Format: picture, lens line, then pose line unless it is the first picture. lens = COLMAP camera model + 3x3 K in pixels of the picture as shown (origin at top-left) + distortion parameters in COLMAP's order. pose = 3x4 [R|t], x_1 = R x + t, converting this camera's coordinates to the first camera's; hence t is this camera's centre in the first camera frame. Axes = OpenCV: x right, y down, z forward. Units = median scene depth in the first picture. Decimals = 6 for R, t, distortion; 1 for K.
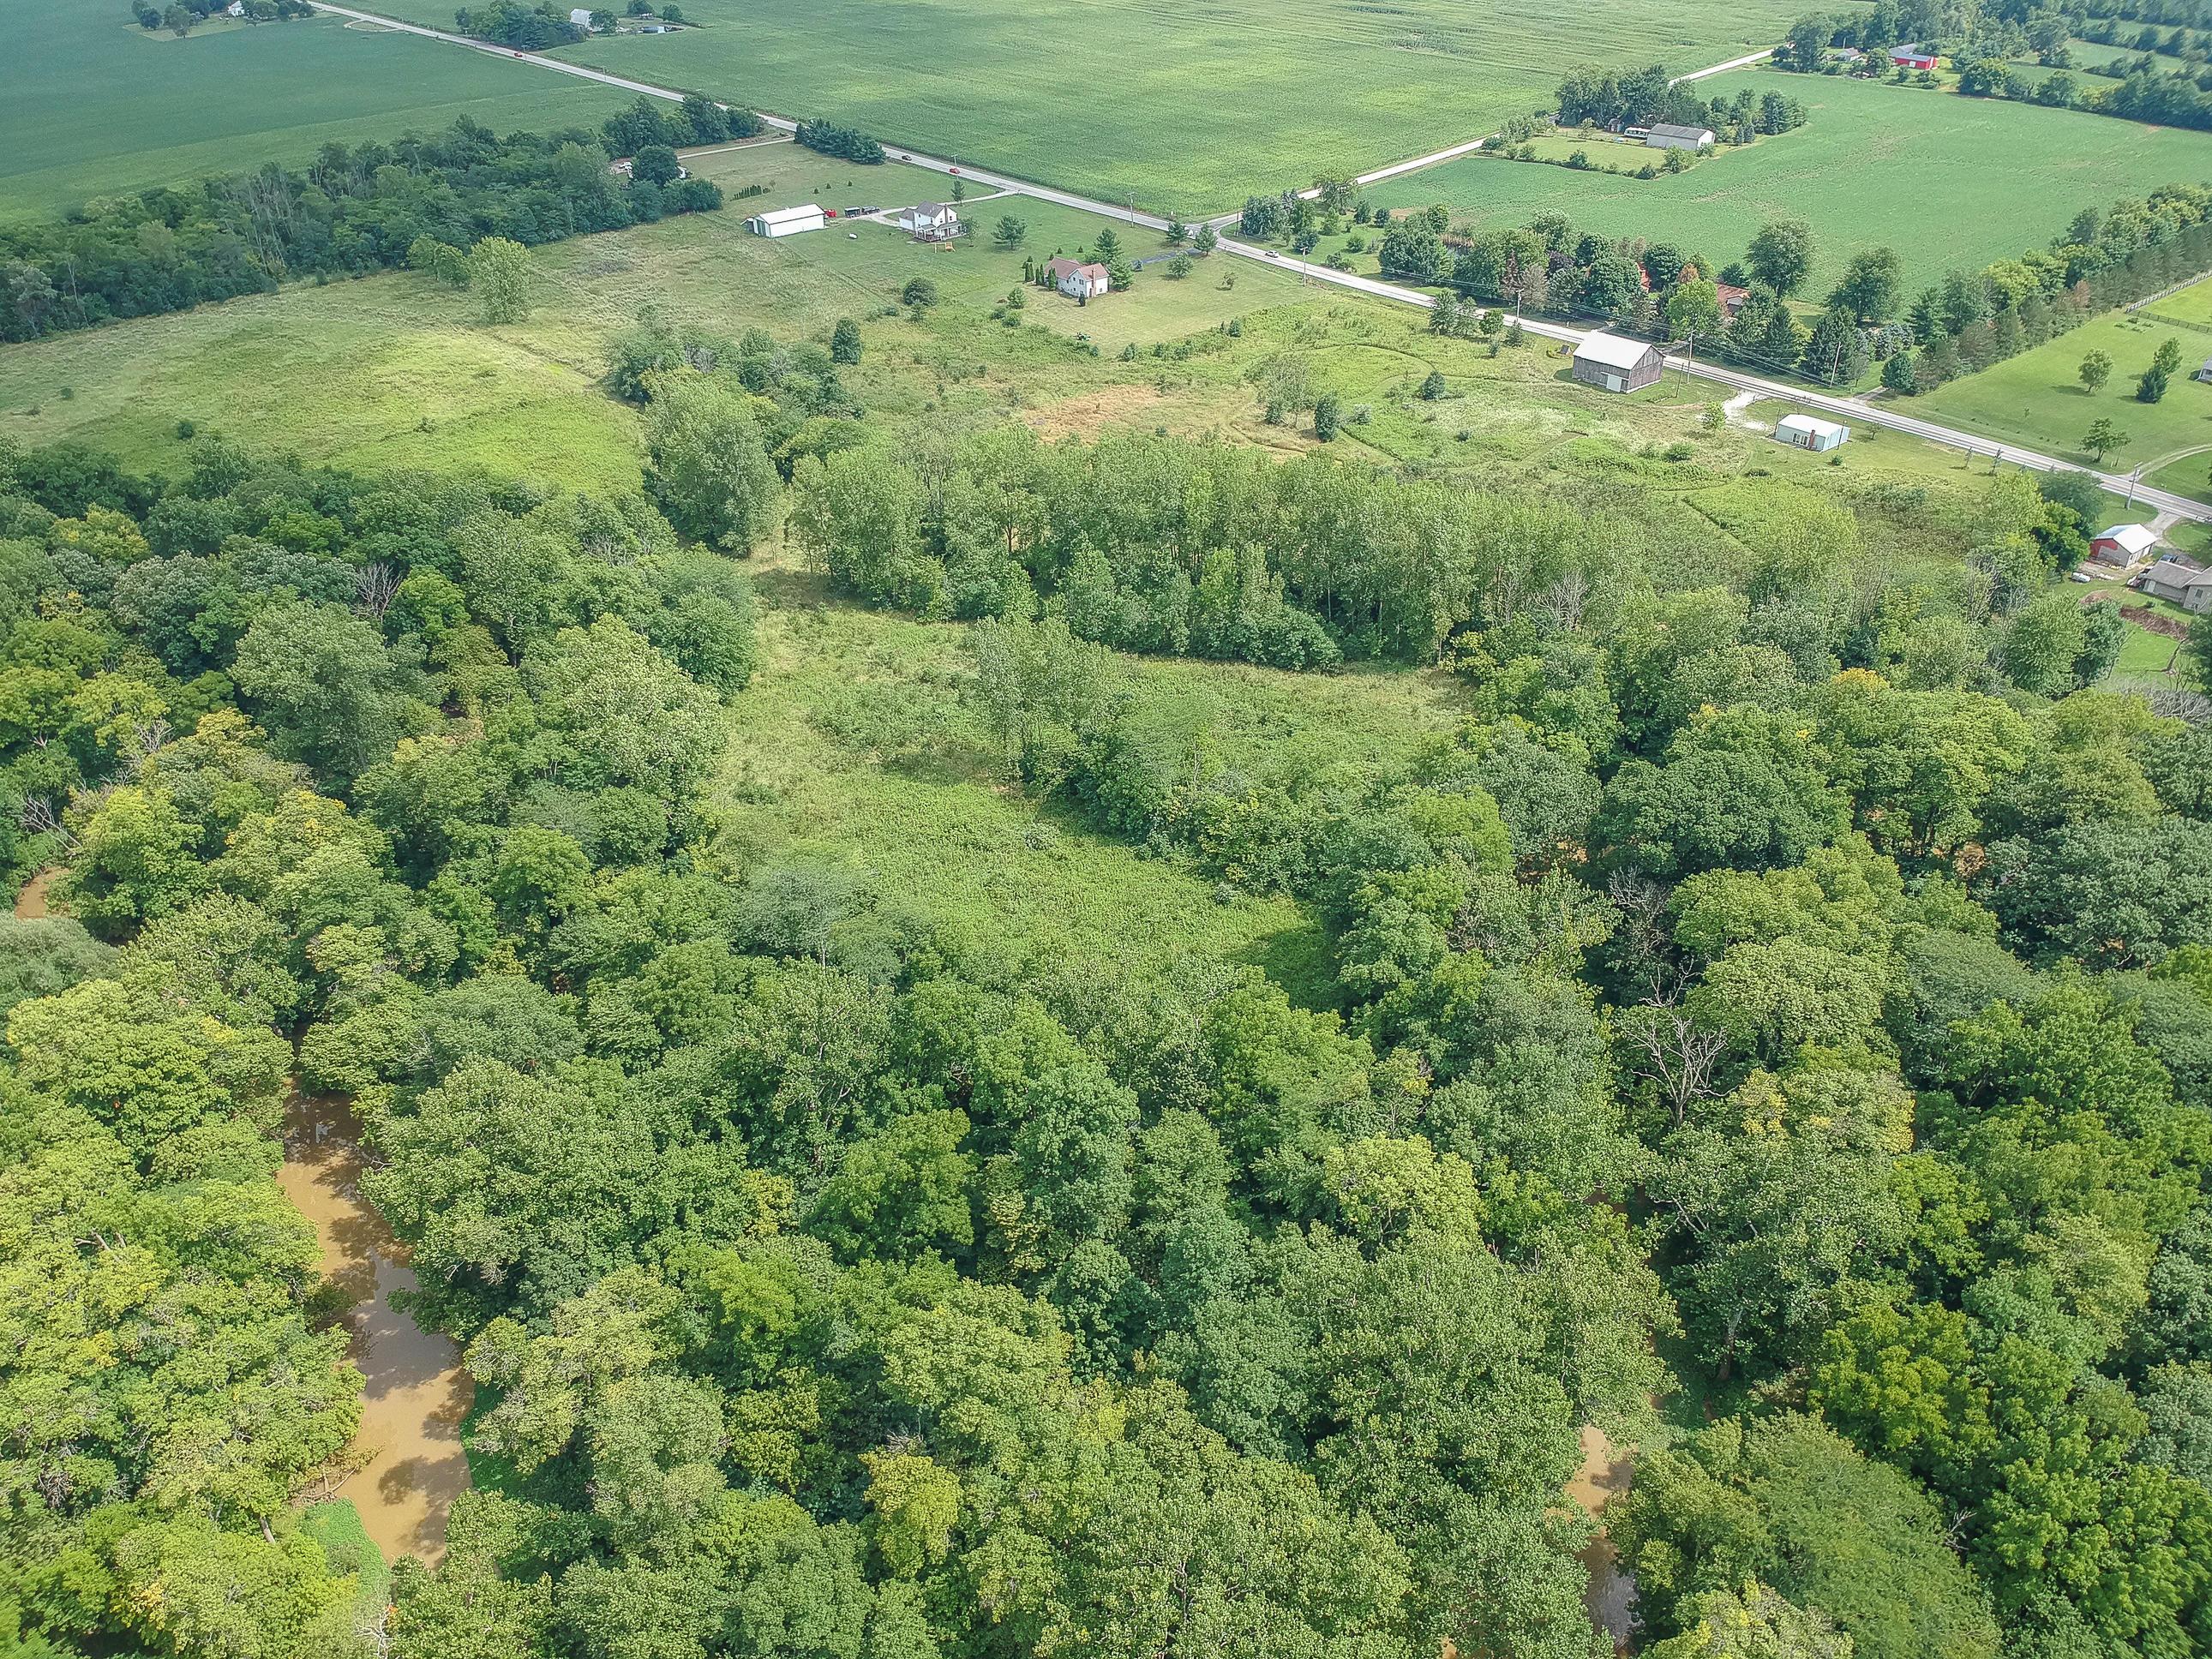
lens RADIAL K [[1601.2, 0, 1109.6], [0, 1601.2, 852.3], [0, 0, 1]] dist [0.083657, -0.145485]
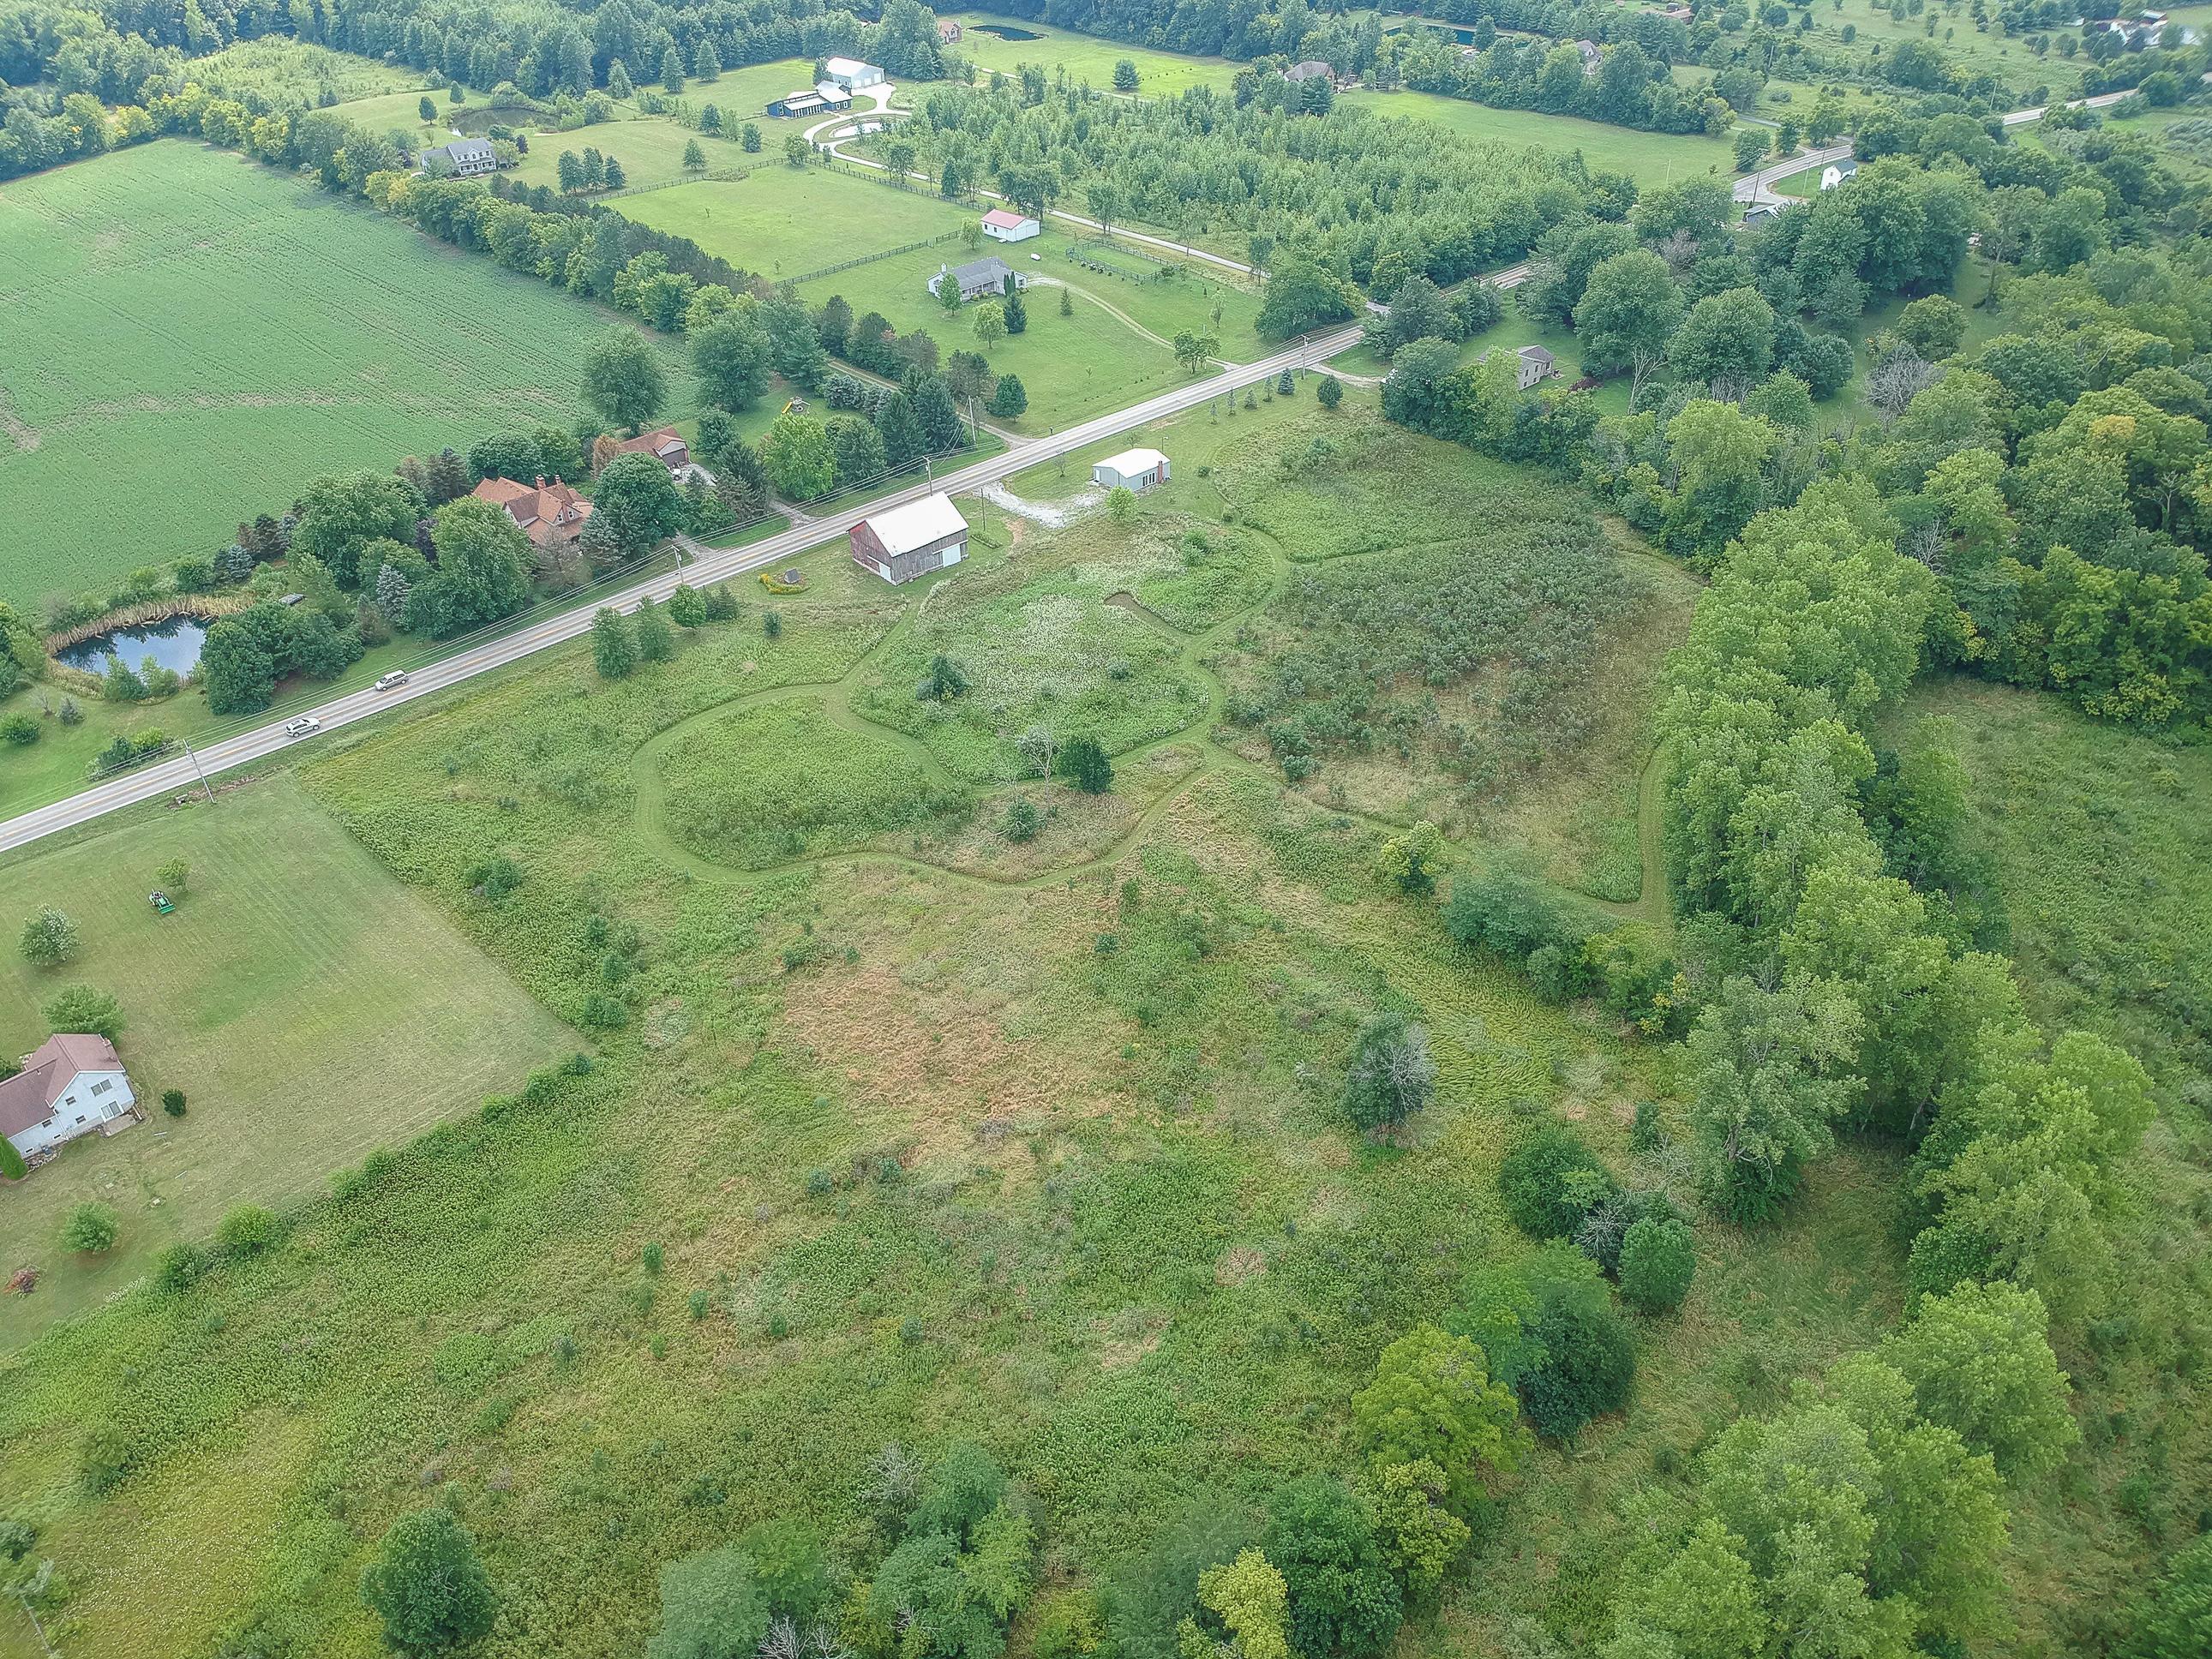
lens RADIAL K [[1601.2, 0, 1109.6], [0, 1601.2, 852.3], [0, 0, 1]] dist [0.083657, -0.145485]
pose [[-0.060438, -0.585240, 0.808605, -0.490969], [0.573400, 0.642731, 0.508045, -0.706243], [-0.817044, 0.494359, 0.296731, 1.035911]]
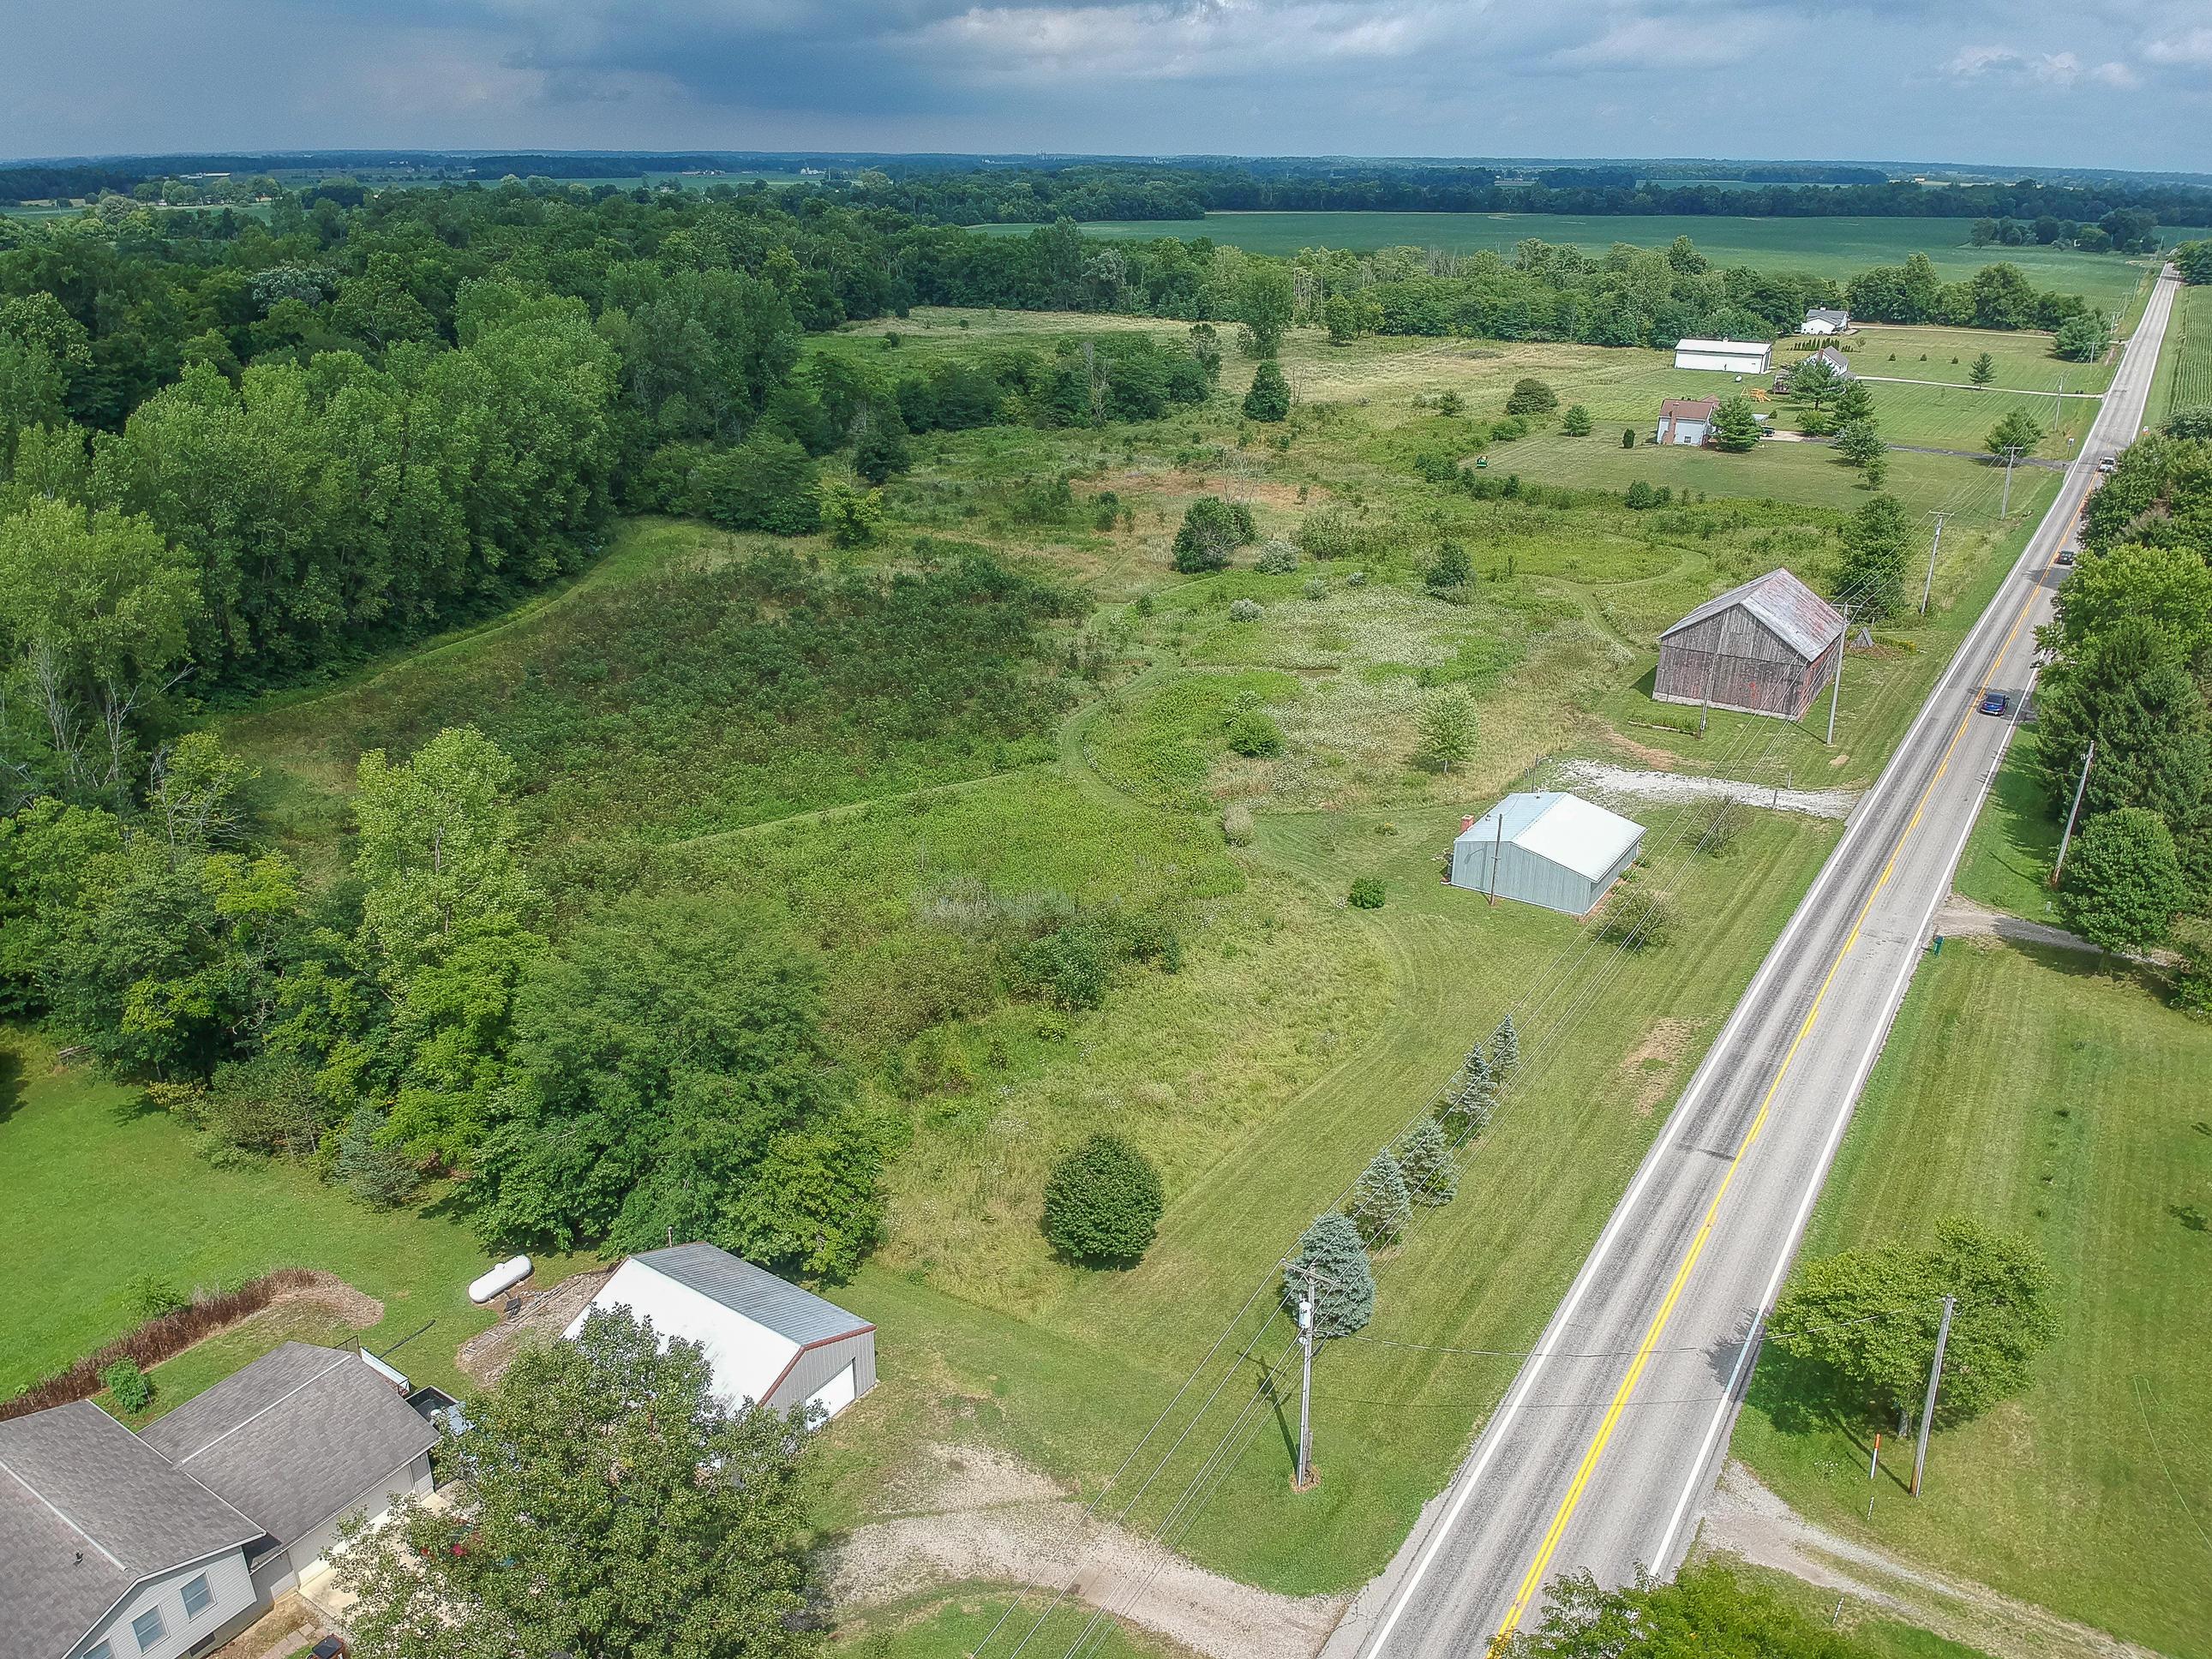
lens RADIAL K [[1601.2, 0, 1109.6], [0, 1601.2, 852.3], [0, 0, 1]] dist [0.083657, -0.145485]
pose [[0.311841, 0.387968, -0.867316, 0.838921], [-0.538169, 0.824410, 0.175278, -0.327632], [0.783026, 0.412103, 0.465877, 0.945653]]
